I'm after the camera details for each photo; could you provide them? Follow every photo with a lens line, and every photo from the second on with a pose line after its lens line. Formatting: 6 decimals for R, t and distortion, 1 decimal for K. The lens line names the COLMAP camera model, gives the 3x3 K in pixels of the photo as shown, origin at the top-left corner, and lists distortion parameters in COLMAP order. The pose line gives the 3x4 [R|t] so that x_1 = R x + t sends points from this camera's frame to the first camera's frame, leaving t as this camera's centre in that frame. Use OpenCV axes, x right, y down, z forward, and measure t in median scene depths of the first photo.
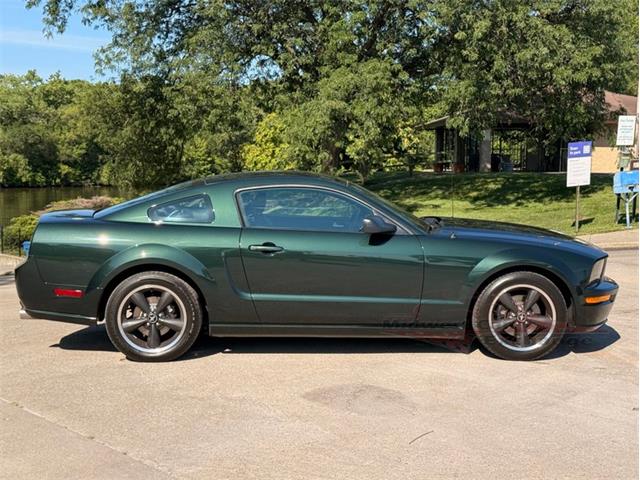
lens RADIAL K [[938.5, 0, 322.3], [0, 938.5, 241.5], [0, 0, 1]] dist [0.093856, 0.000000]
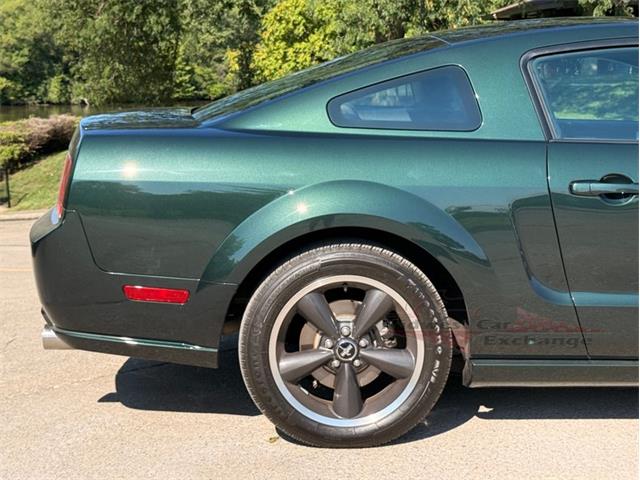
lens RADIAL K [[1206.5, 0, 322.4], [0, 1206.5, 240.4], [0, 0, 1]] dist [0.064042, 0.000000]
pose [[0.999922, -0.009175, -0.008448, -0.172398], [0.009624, 0.998458, 0.054676, -0.000471], [0.007933, -0.054753, 0.998468, 0.407687]]
